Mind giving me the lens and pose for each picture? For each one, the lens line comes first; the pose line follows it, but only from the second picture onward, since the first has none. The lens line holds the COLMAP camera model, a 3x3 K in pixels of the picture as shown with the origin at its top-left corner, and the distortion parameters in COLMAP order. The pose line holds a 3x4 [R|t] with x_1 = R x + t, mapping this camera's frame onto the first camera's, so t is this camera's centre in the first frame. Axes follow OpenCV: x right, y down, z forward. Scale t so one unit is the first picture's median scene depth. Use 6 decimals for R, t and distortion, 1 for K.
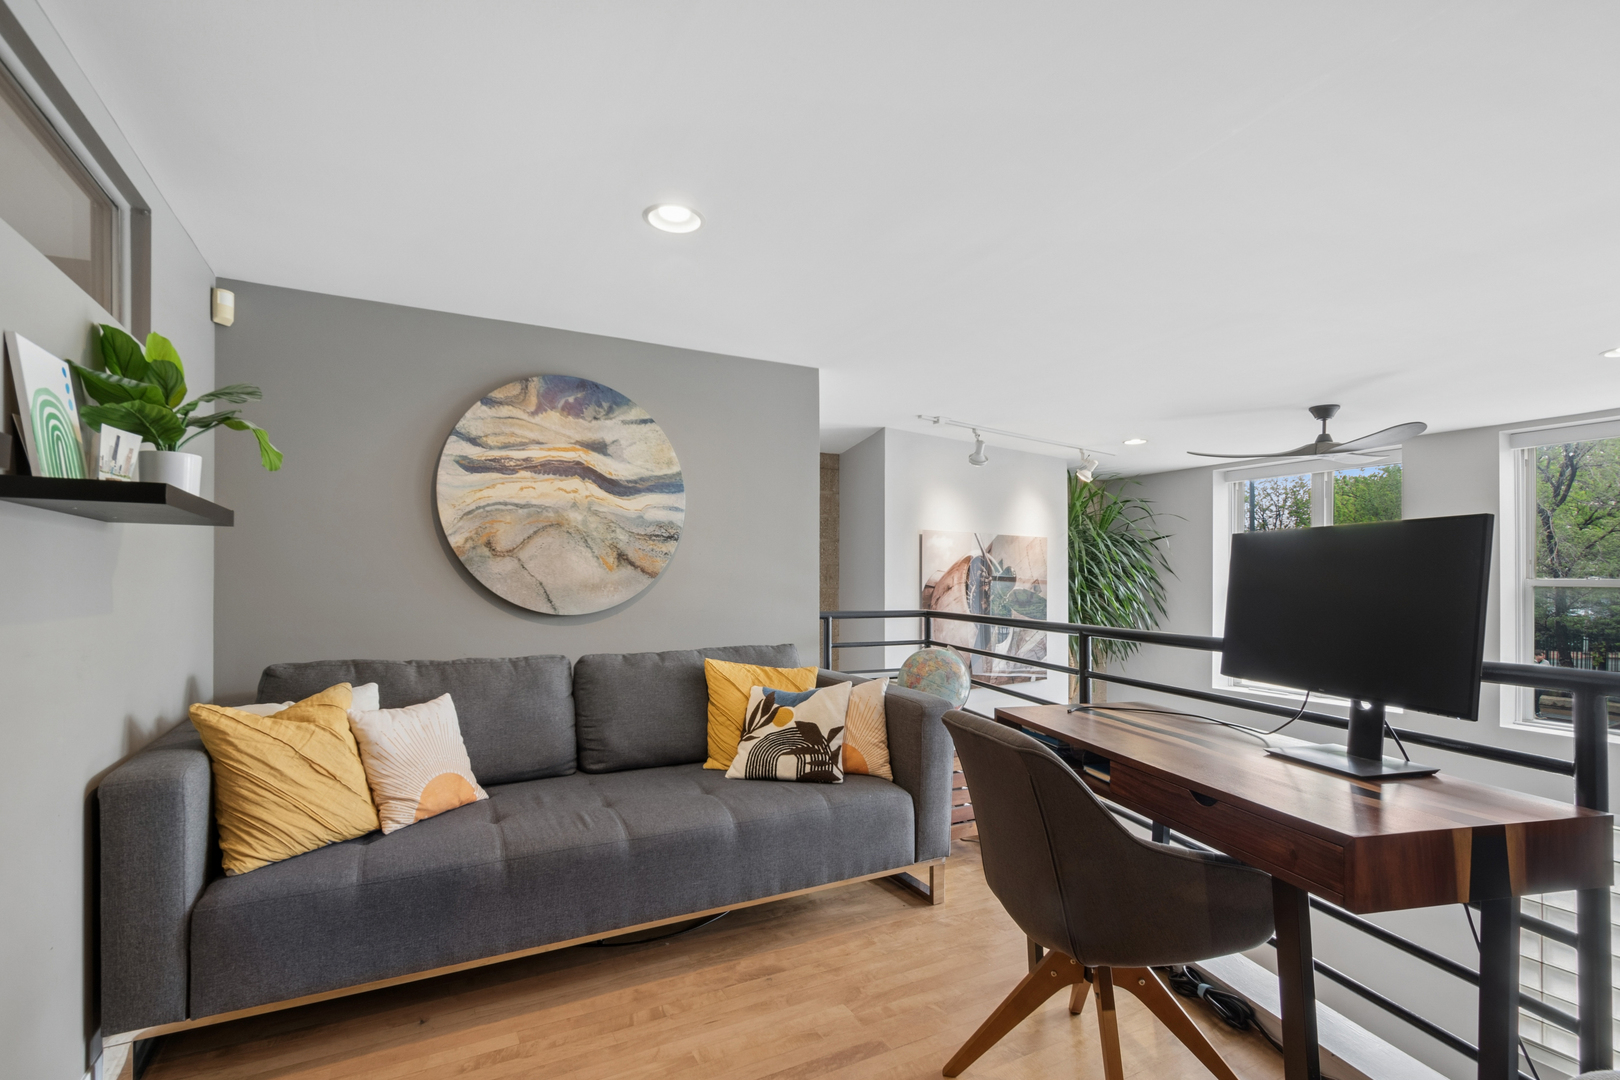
lens RADIAL K [[756.8, 0, 807.4], [0, 756.8, 579.8], [0, 0, 1]] dist [-0.003711, -0.001616]
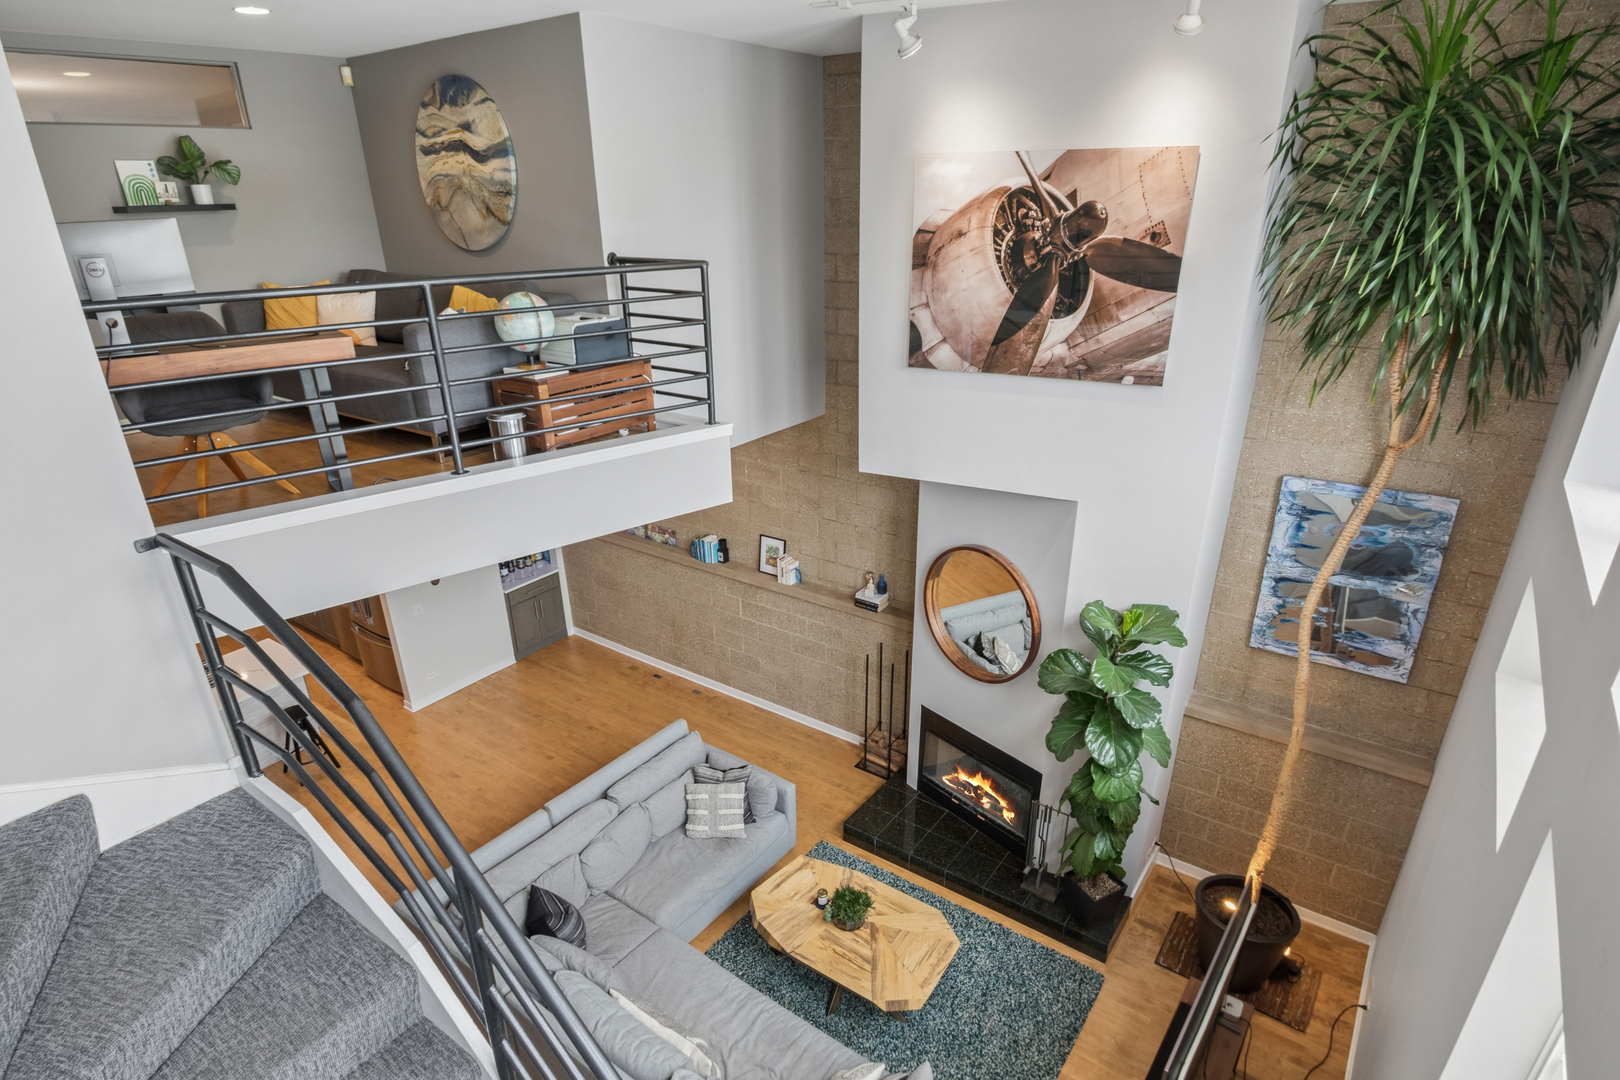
lens RADIAL K [[859.7, 0, 809.5], [0, 859.7, 576.8], [0, 0, 1]] dist [-0.016106, 0.000630]
pose [[0.437262, 0.358888, -0.824622, 1.598811], [0.012208, 0.914472, 0.404465, -0.040964], [0.899251, -0.186924, 0.395482, 0.760507]]
